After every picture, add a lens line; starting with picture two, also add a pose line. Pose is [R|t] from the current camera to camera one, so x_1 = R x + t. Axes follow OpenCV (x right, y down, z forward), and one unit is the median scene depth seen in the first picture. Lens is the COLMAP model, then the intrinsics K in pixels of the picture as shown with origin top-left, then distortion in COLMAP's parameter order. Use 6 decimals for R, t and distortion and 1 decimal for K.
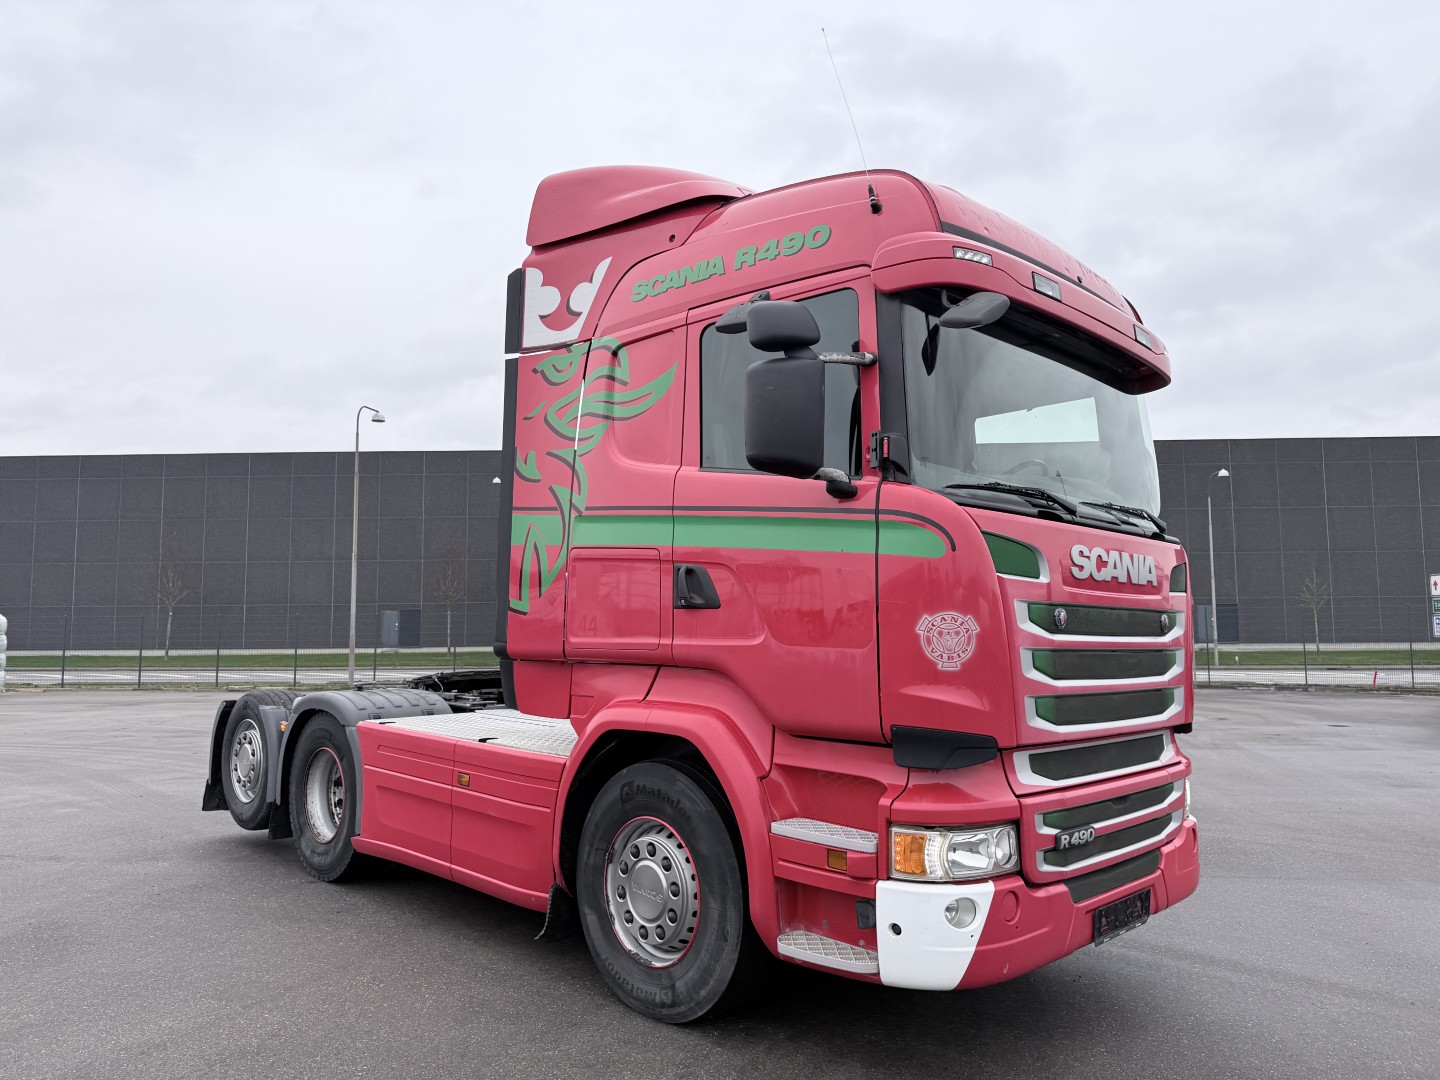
lens RADIAL K [[1018.9, 0, 722.1], [0, 1018.9, 533.7], [0, 0, 1]] dist [-0.020589, -0.001889]
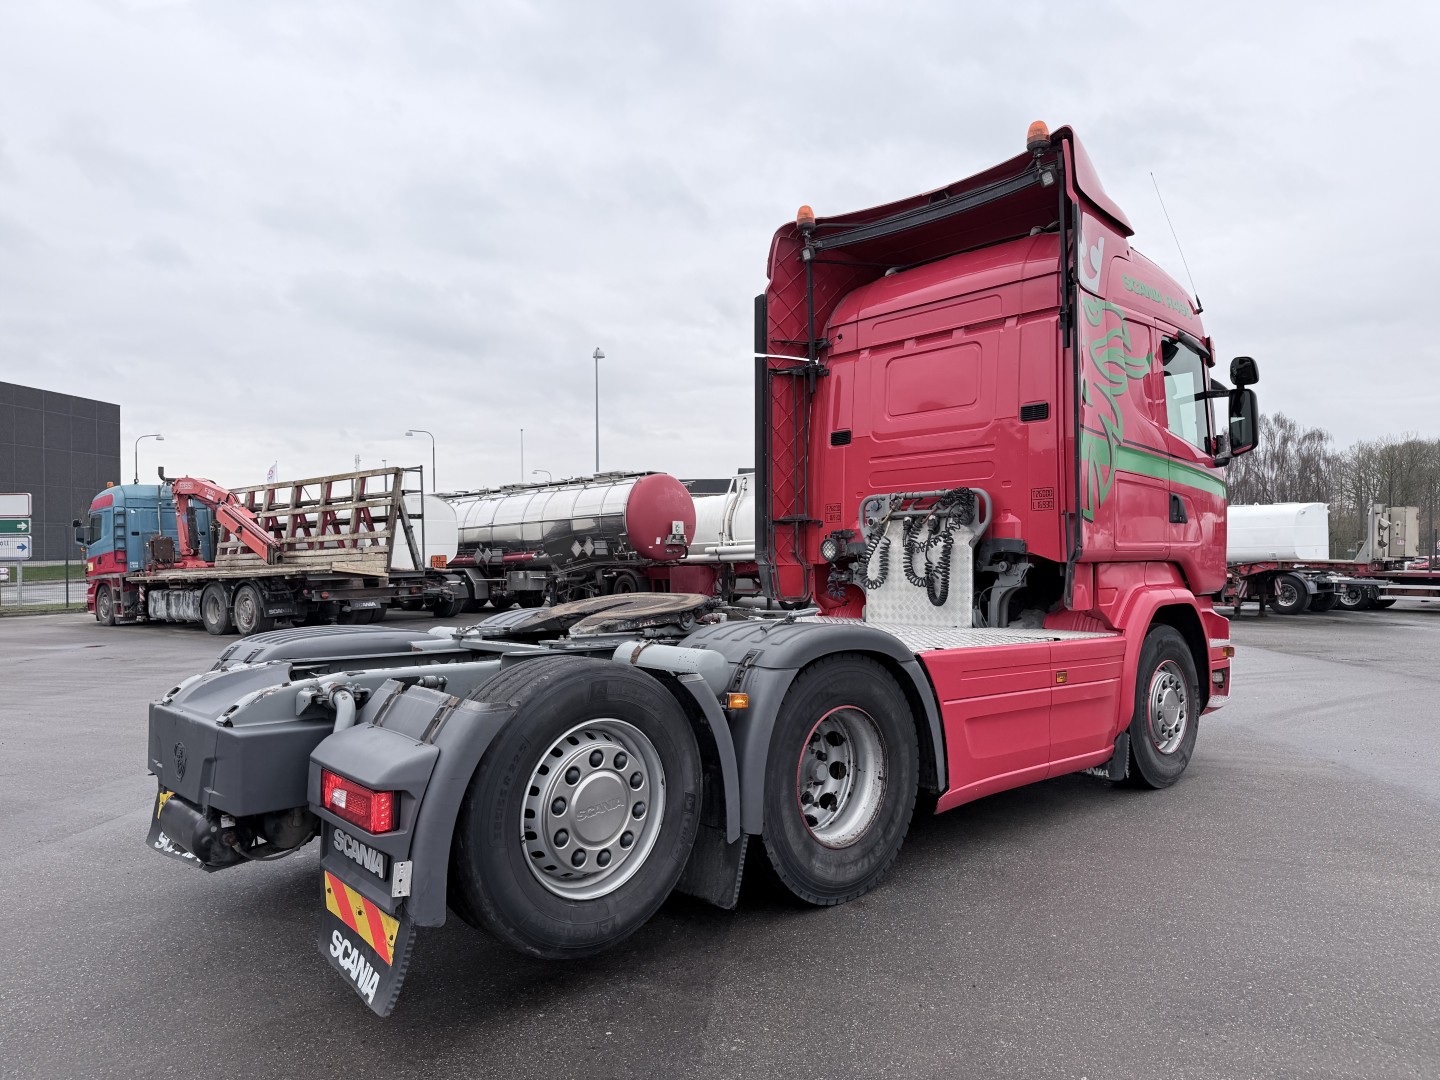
lens RADIAL K [[1018.9, 0, 721.4], [0, 1018.9, 546.2], [0, 0, 1]] dist [-0.020589, -0.001889]
pose [[0.087125, 0.002026, 0.996195, -1.437181], [-0.086362, 0.996249, 0.005527, 0.142659], [-0.992447, -0.086515, 0.086973, 1.371636]]
